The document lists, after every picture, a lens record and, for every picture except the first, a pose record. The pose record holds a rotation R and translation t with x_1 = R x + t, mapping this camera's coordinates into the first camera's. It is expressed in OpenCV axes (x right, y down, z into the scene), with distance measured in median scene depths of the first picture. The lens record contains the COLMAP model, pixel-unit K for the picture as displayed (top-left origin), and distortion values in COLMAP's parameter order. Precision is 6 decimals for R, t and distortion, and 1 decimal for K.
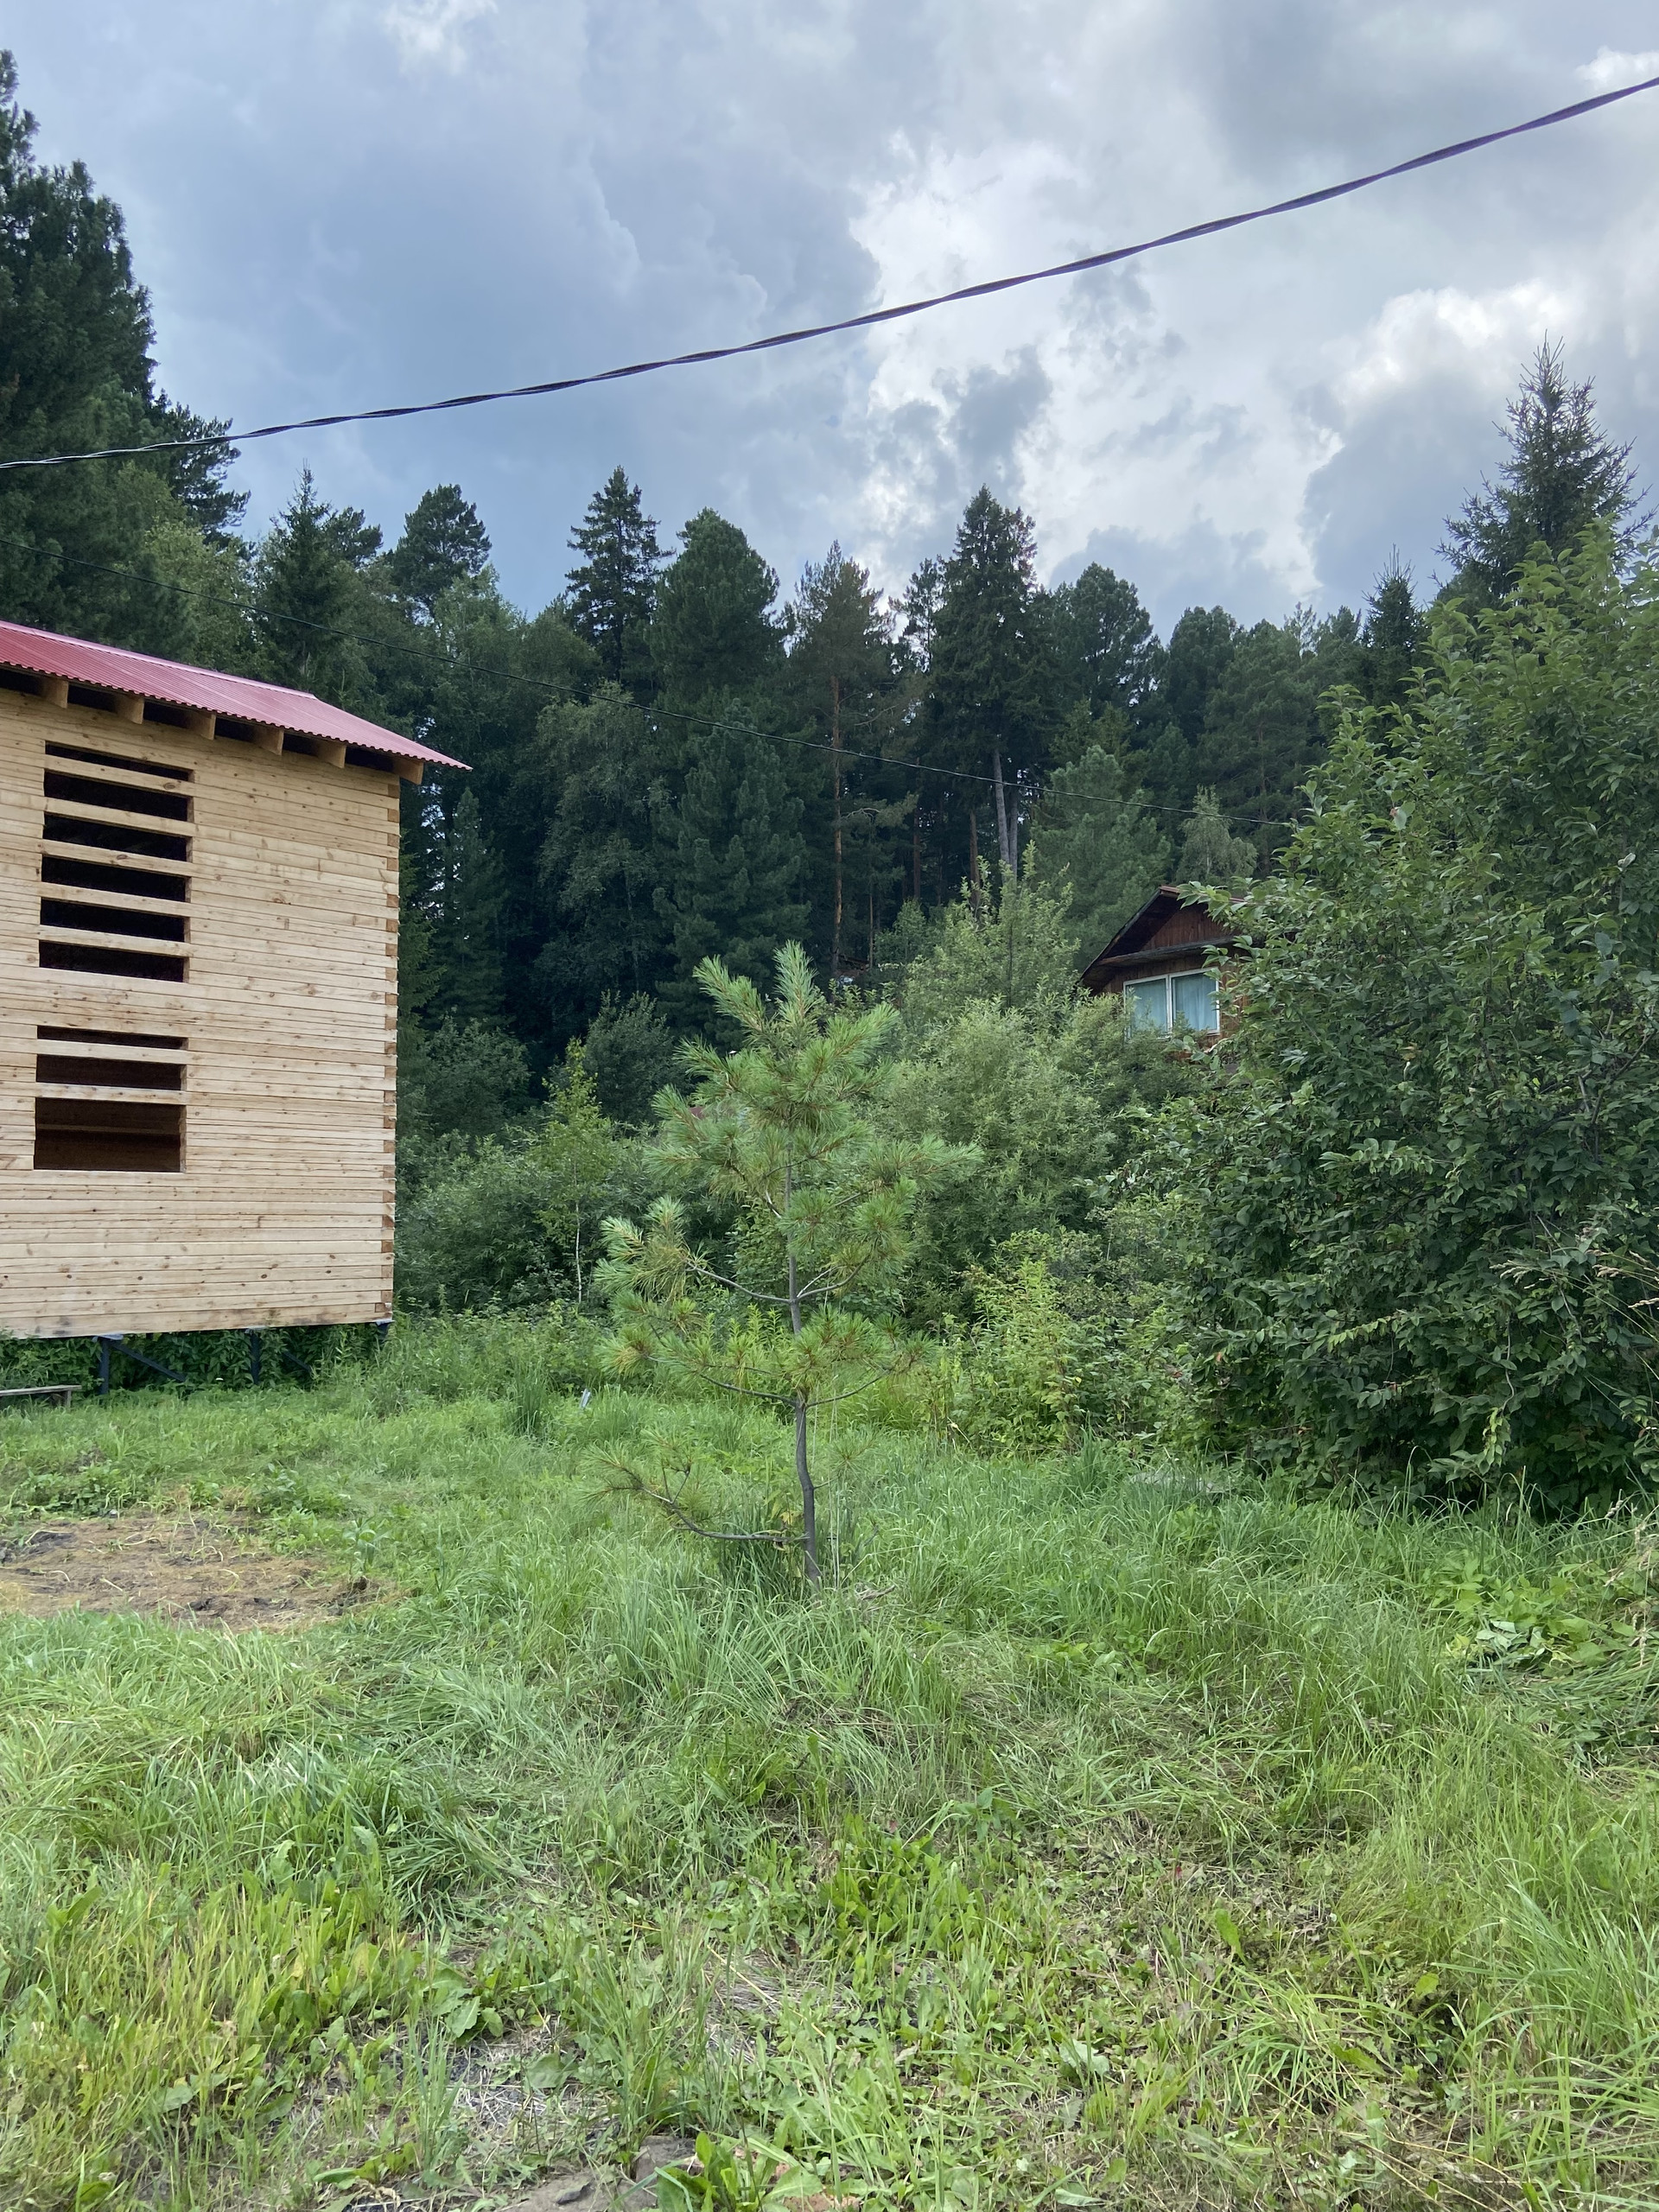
lens RADIAL K [[1656.7, 0, 795.7], [0, 1656.7, 1112.1], [0, 0, 1]] dist [0.117658, -0.148510]
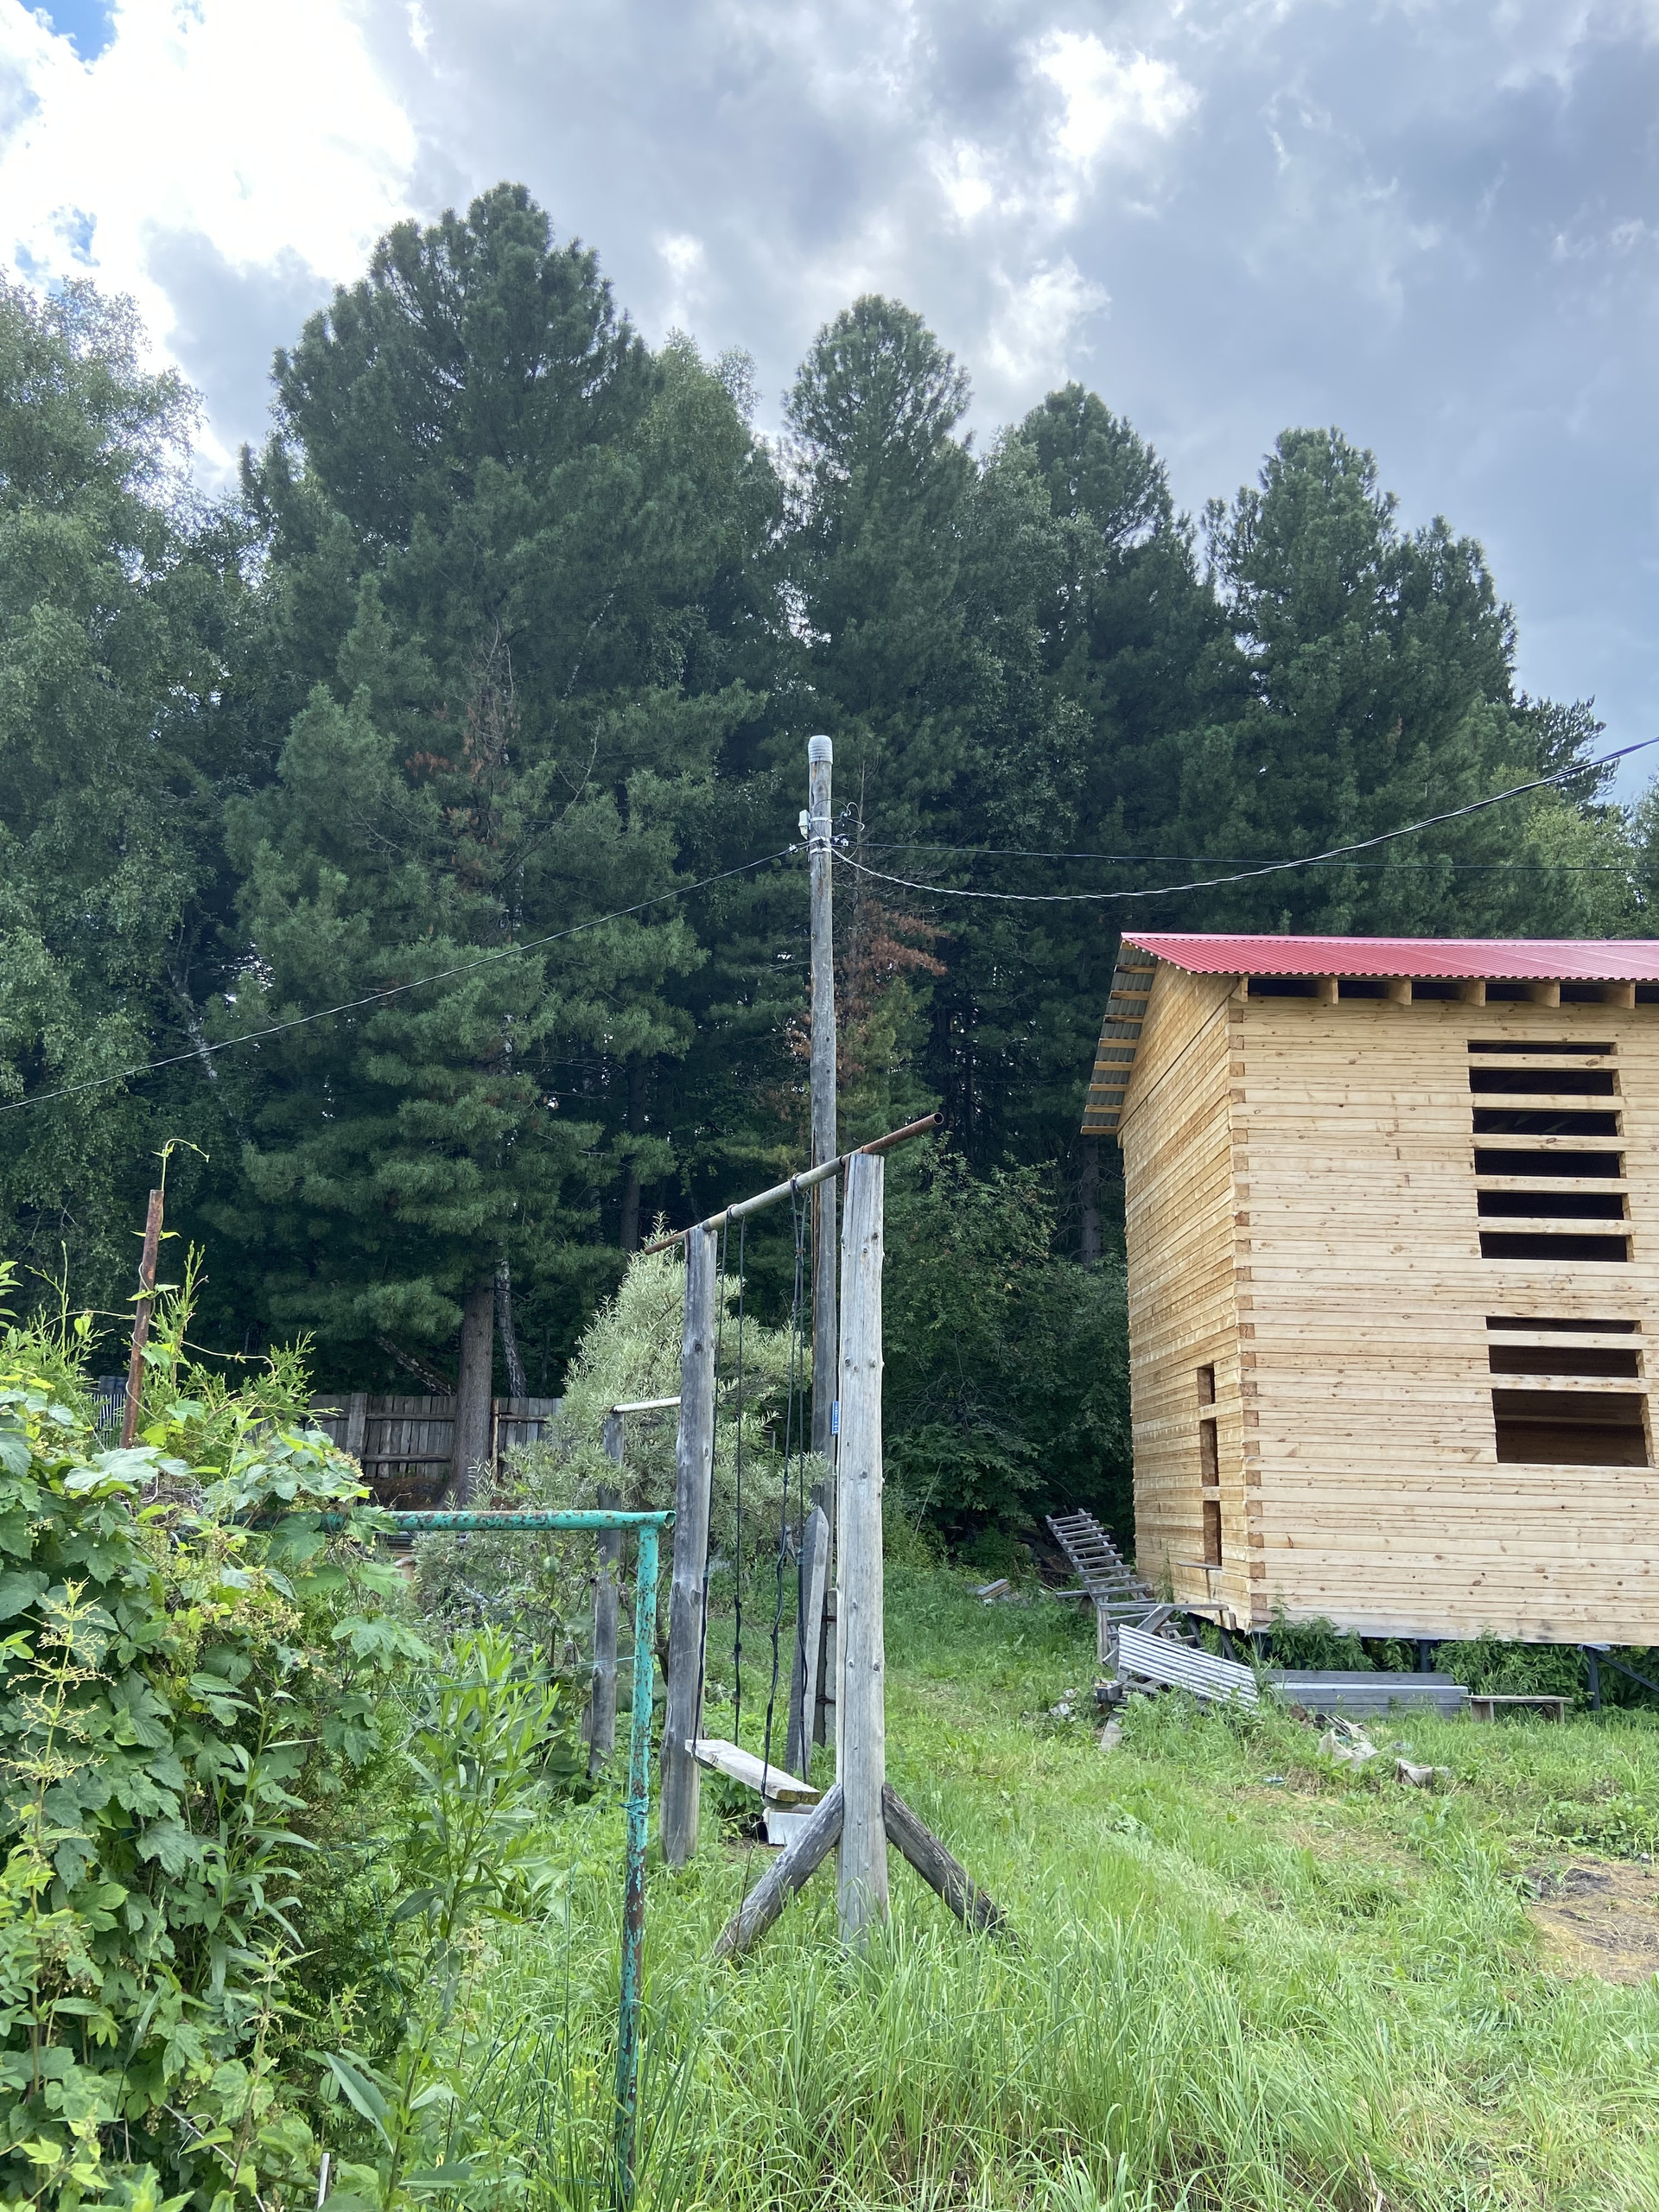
lens RADIAL K [[1664.1, 0, 860.8], [0, 1664.1, 1102.6], [0, 0, 1]] dist [0.126874, -0.159977]
pose [[0.723755, -0.145218, -0.674604, -0.016508], [0.028706, 0.983096, -0.180828, -0.004312], [0.689460, 0.111509, 0.715689, 0.002853]]
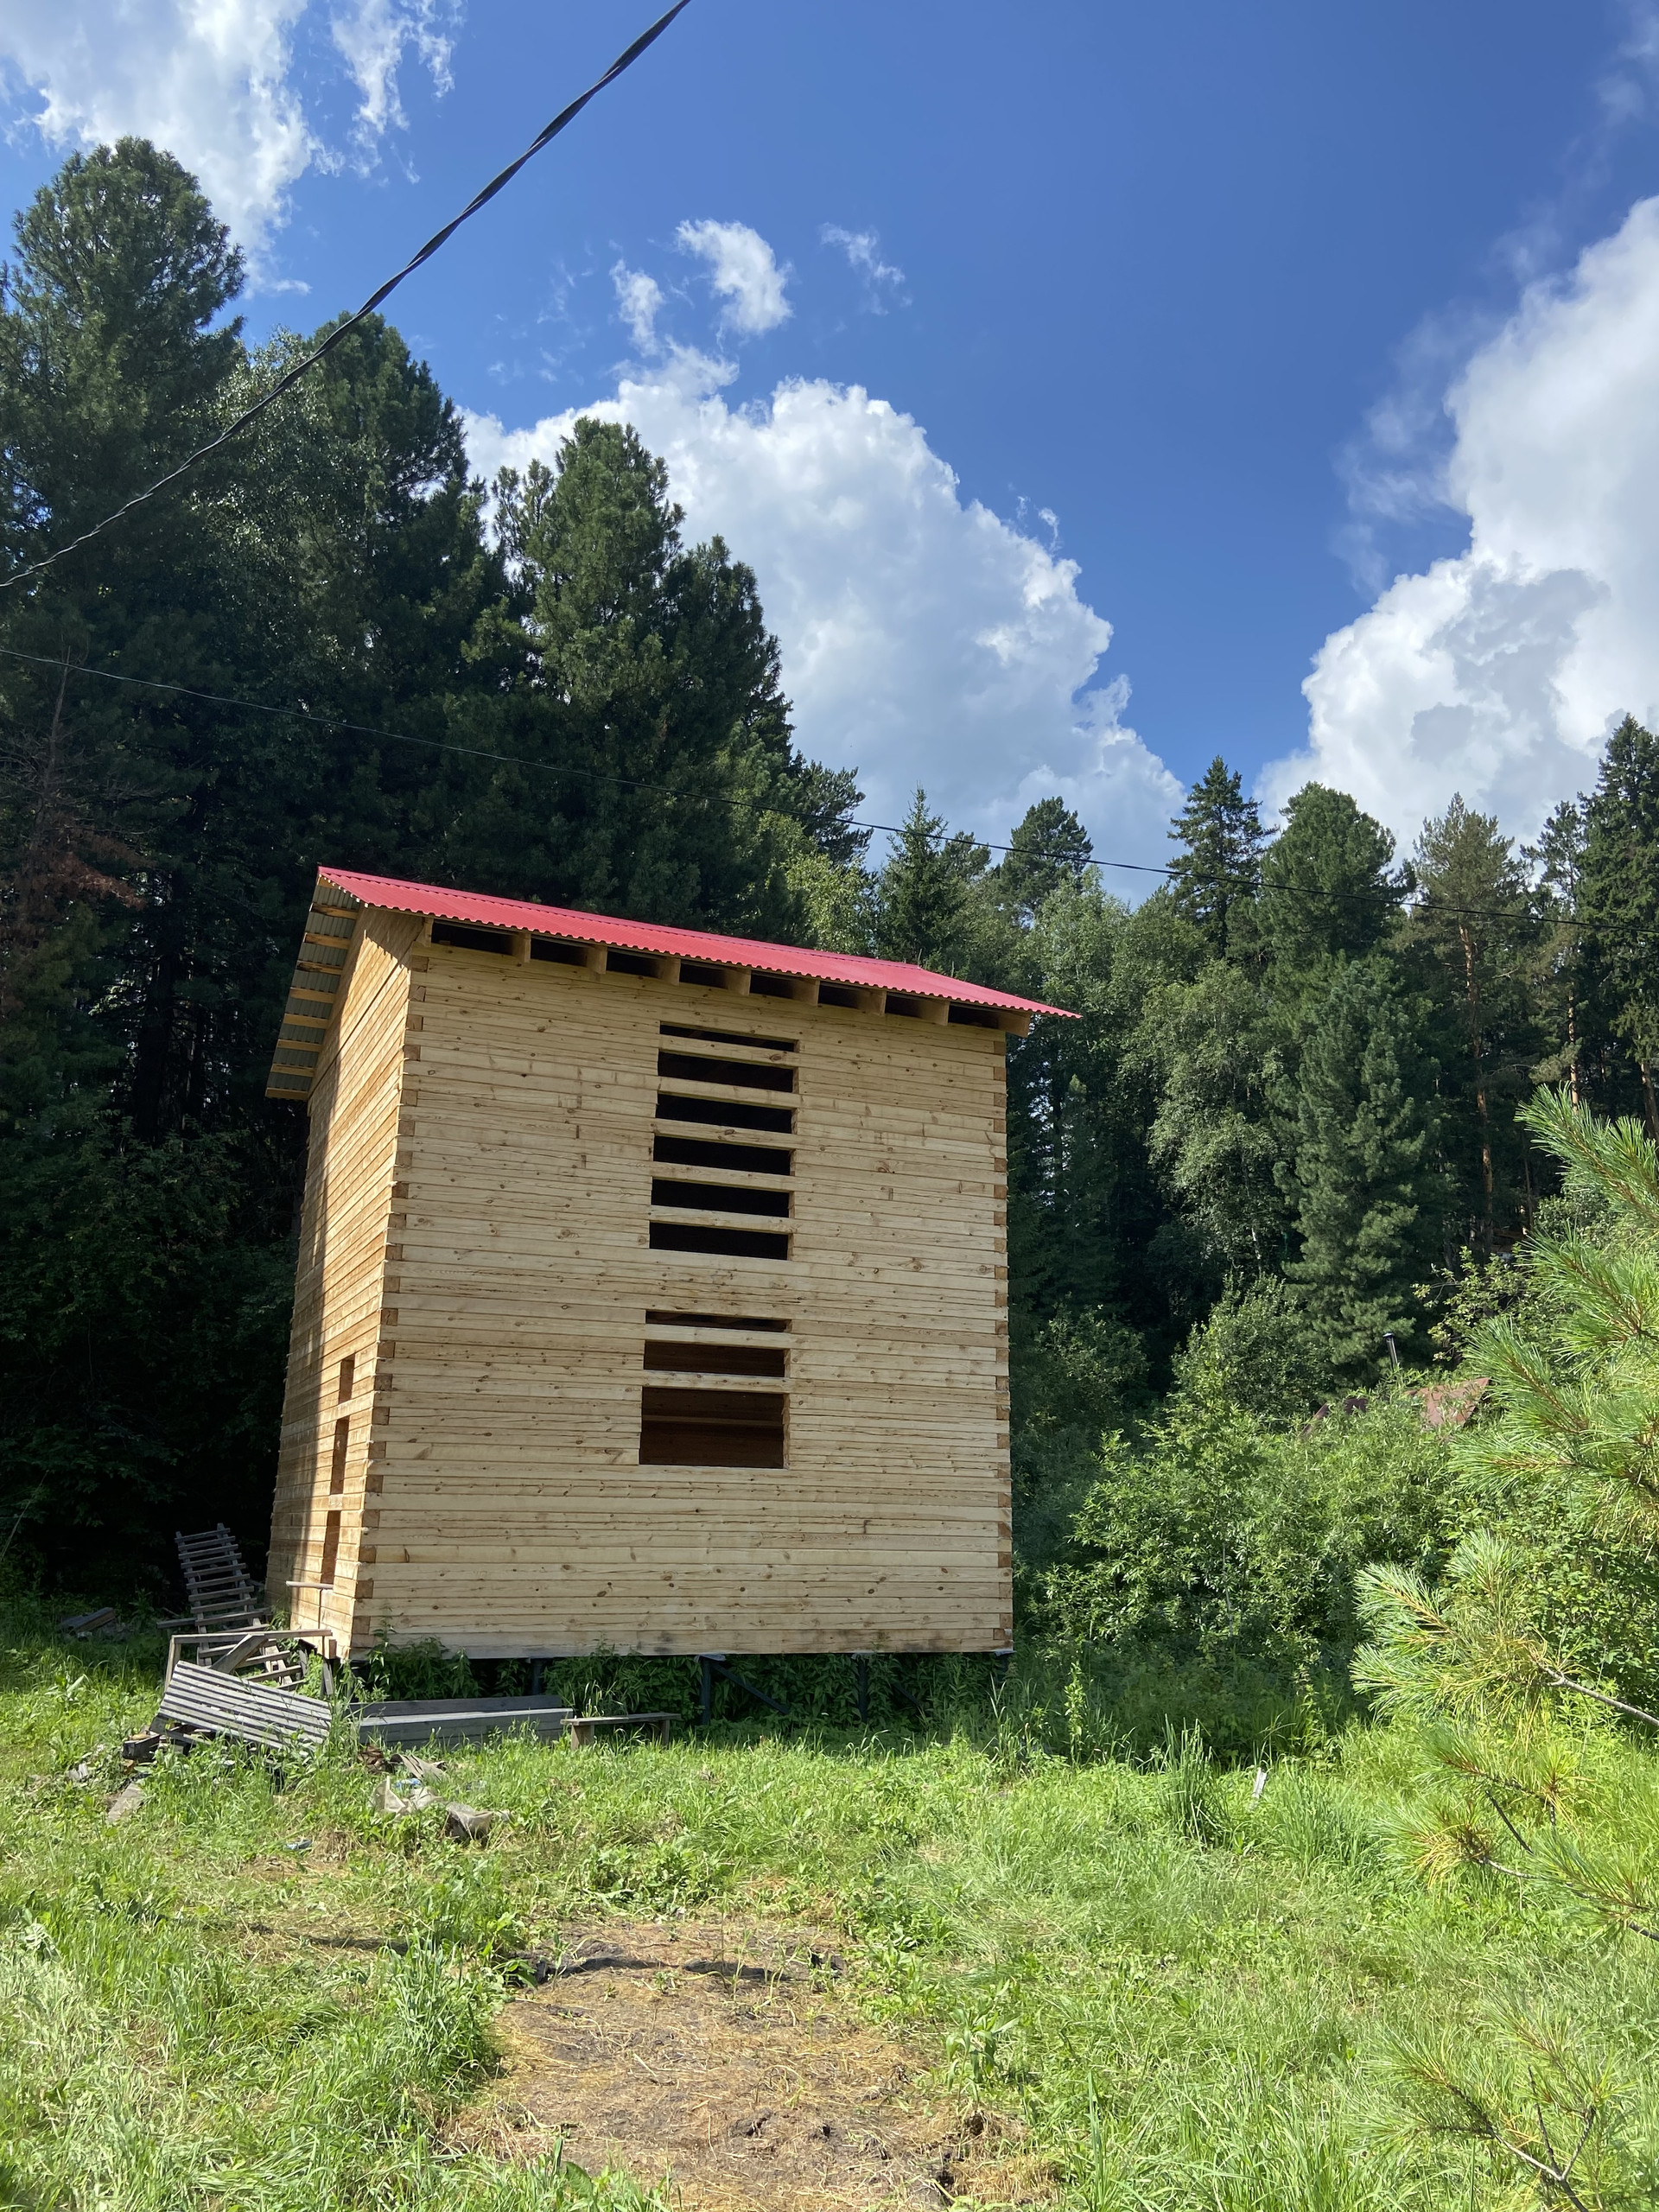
lens RADIAL K [[1684.1, 0, 827.2], [0, 1684.1, 1088.0], [0, 0, 1]] dist [0.133014, -0.162652]
pose [[0.941762, -0.066186, -0.329703, -0.023128], [0.004259, 0.982709, -0.185109, 0.002741], [0.336253, 0.172924, 0.925760, 0.105048]]
